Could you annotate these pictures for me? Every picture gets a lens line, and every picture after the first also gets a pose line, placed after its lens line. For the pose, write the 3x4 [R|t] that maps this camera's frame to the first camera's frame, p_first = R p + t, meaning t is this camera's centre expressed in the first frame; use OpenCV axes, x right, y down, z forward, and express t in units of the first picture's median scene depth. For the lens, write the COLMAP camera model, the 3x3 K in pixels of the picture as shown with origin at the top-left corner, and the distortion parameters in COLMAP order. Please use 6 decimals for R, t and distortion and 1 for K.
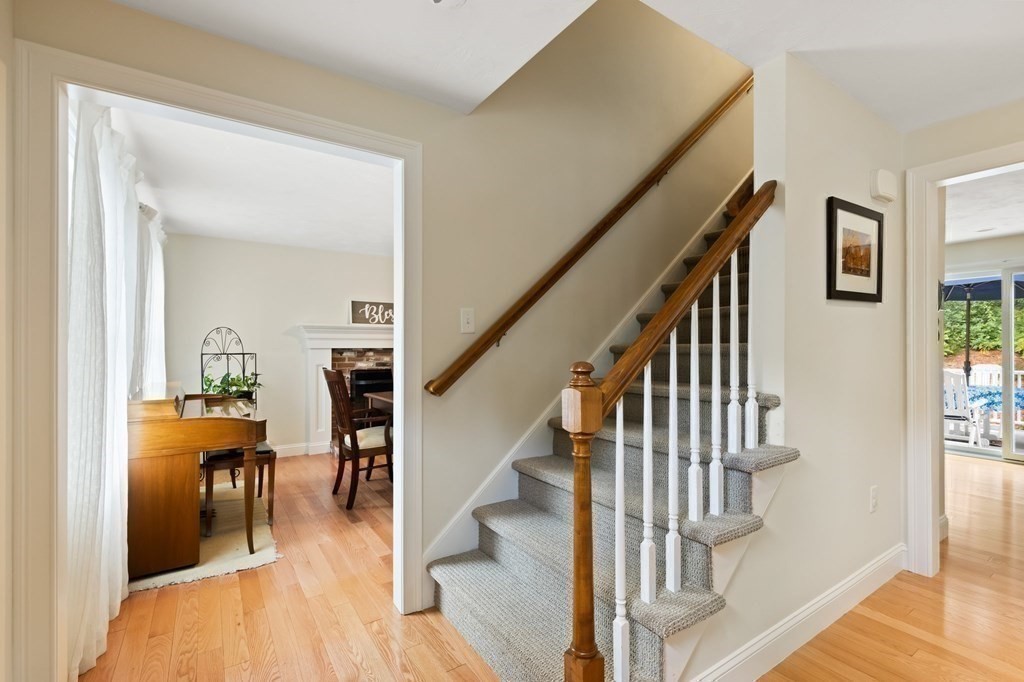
lens RADIAL K [[457.5, 0, 510.6], [0, 457.5, 339.5], [0, 0, 1]] dist [-0.003188, -0.001055]
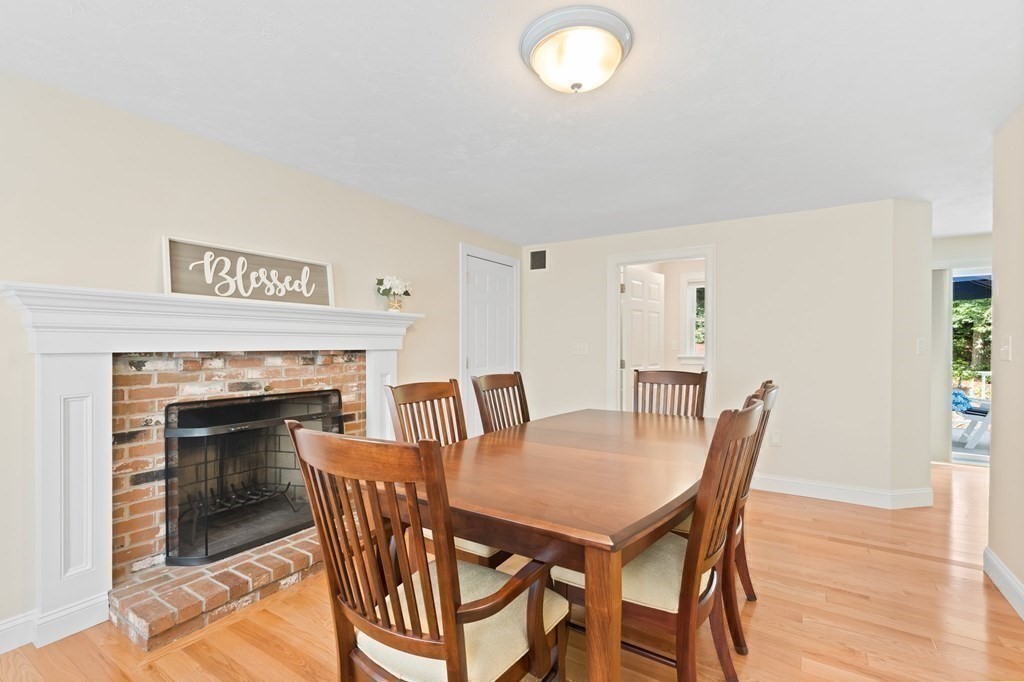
lens RADIAL K [[457.5, 0, 515.3], [0, 457.5, 343.5], [0, 0, 1]] dist [-0.003188, -0.001055]
pose [[0.913990, -0.001023, 0.405736, -0.223275], [-0.002749, 0.999958, 0.008712, 0.006687], [-0.405728, -0.009078, 0.913949, 0.479825]]
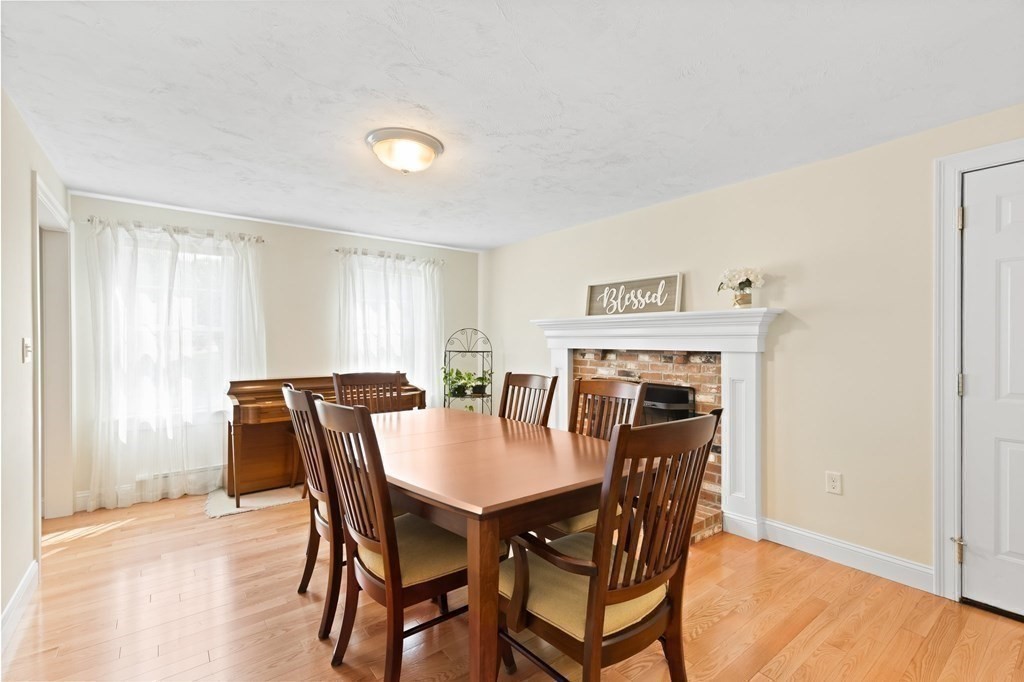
lens RADIAL K [[457.5, 0, 510.8], [0, 457.5, 344.5], [0, 0, 1]] dist [-0.003188, -0.001055]
pose [[0.065298, 0.004497, -0.997856, 0.392284], [0.007745, 0.999957, 0.005014, 0.007149], [0.997836, -0.008056, 0.065261, 0.809418]]
